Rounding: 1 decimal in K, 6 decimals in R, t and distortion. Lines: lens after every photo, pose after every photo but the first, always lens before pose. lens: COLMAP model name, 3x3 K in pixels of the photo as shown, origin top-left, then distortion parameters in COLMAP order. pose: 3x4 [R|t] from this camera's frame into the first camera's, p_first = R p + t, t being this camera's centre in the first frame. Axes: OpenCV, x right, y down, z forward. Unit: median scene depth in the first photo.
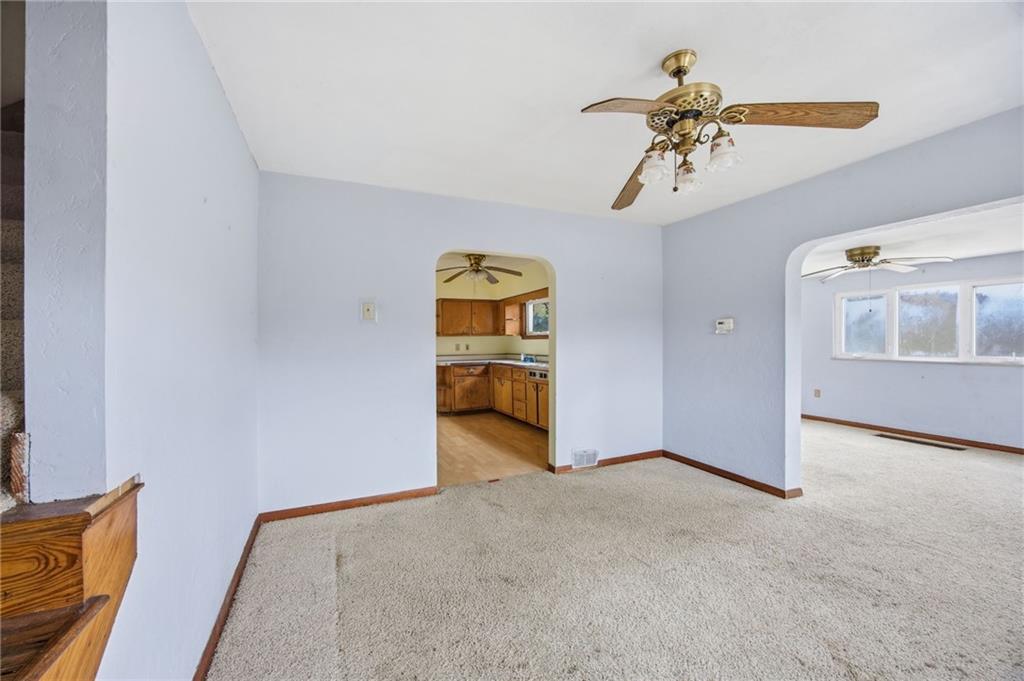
lens RADIAL K [[397.2, 0, 505.4], [0, 397.2, 343.6], [0, 0, 1]] dist [-0.018825, 0.006375]
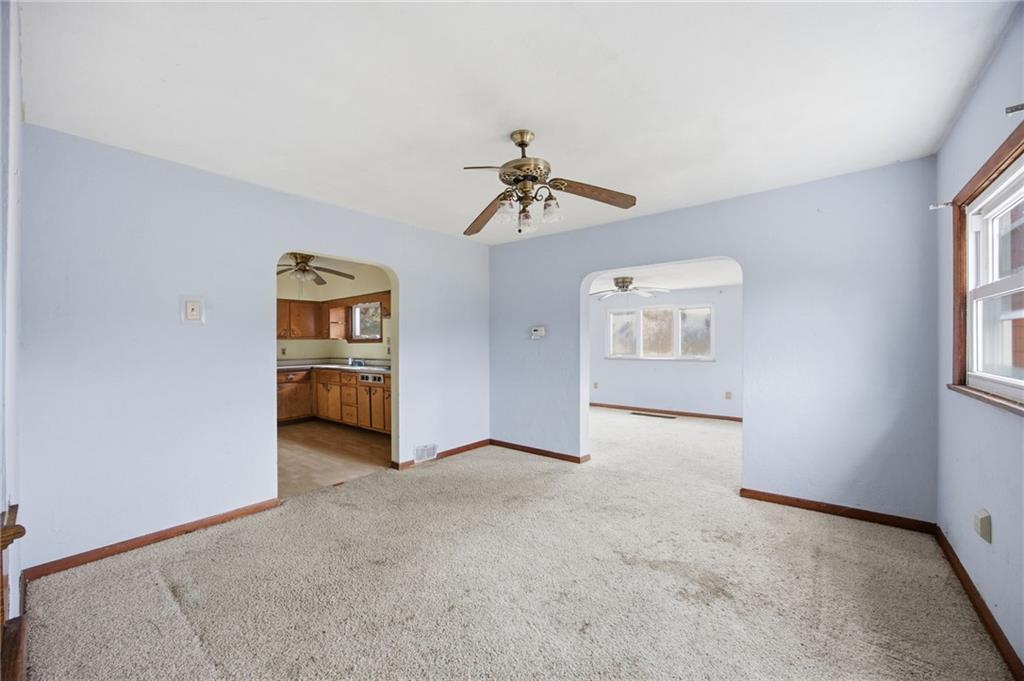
lens RADIAL K [[397.2, 0, 506.7], [0, 397.2, 348.0], [0, 0, 1]] dist [-0.018825, 0.006375]
pose [[0.896141, -0.003580, 0.443754, -0.090066], [0.002626, 0.999993, 0.002764, -0.000121], [-0.443761, -0.001312, 0.896144, -0.079948]]
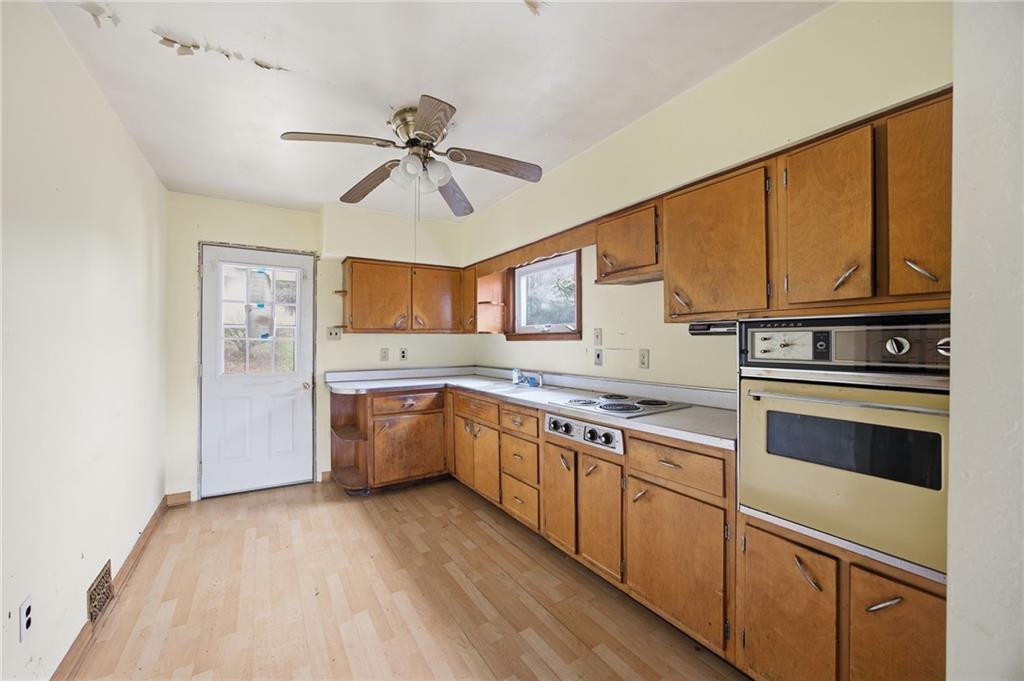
lens RADIAL K [[397.2, 0, 511.9], [0, 397.2, 343.8], [0, 0, 1]] dist [-0.018825, 0.006375]
pose [[0.989573, 0.006277, 0.143896, -0.065257], [-0.005795, 0.999976, -0.003774, -0.008700], [-0.143916, 0.002901, 0.989586, 1.031608]]
